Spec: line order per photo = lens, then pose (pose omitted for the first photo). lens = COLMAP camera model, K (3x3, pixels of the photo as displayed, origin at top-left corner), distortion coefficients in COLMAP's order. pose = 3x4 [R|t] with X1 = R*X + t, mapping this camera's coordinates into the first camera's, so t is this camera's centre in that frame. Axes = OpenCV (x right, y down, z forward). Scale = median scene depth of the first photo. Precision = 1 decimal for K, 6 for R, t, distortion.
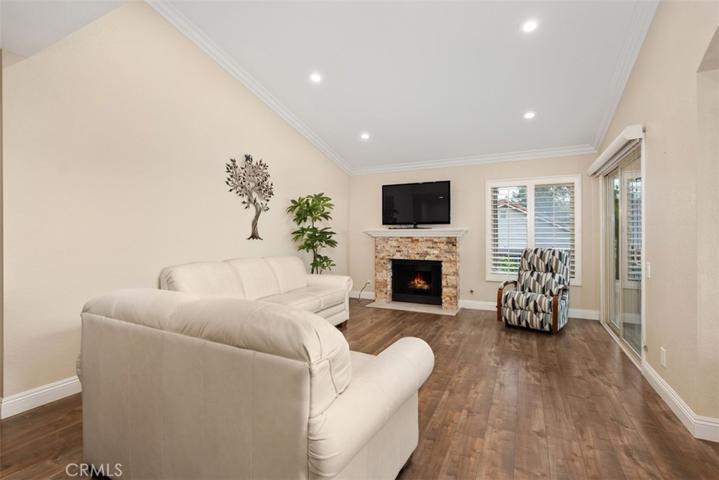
lens RADIAL K [[334.6, 0, 356.5], [0, 334.6, 237.2], [0, 0, 1]] dist [-0.000534, 0.000530]
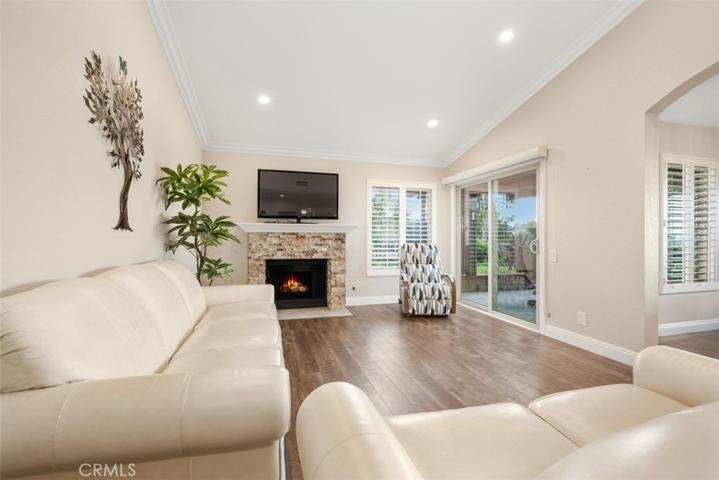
lens RADIAL K [[312.9, 0, 355.5], [0, 312.9, 239.0], [0, 0, 1]] dist [-0.004181, 0.000592]
pose [[0.735617, 0.000288, 0.677398, -0.339120], [-0.000398, 1.000000, 0.000007, 0.018569], [-0.677398, -0.000275, 0.735617, 0.374132]]
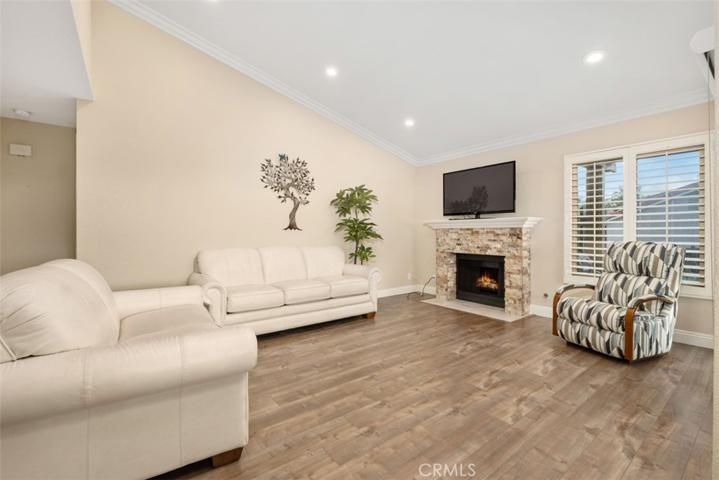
lens RADIAL K [[312.9, 0, 357.6], [0, 312.9, 235.4], [0, 0, 1]] dist [-0.004181, 0.000592]
pose [[0.897259, 0.003856, -0.441487, 0.323627], [-0.002424, 0.999990, 0.003808, 0.018844], [0.441498, -0.002346, 0.897259, 0.148667]]
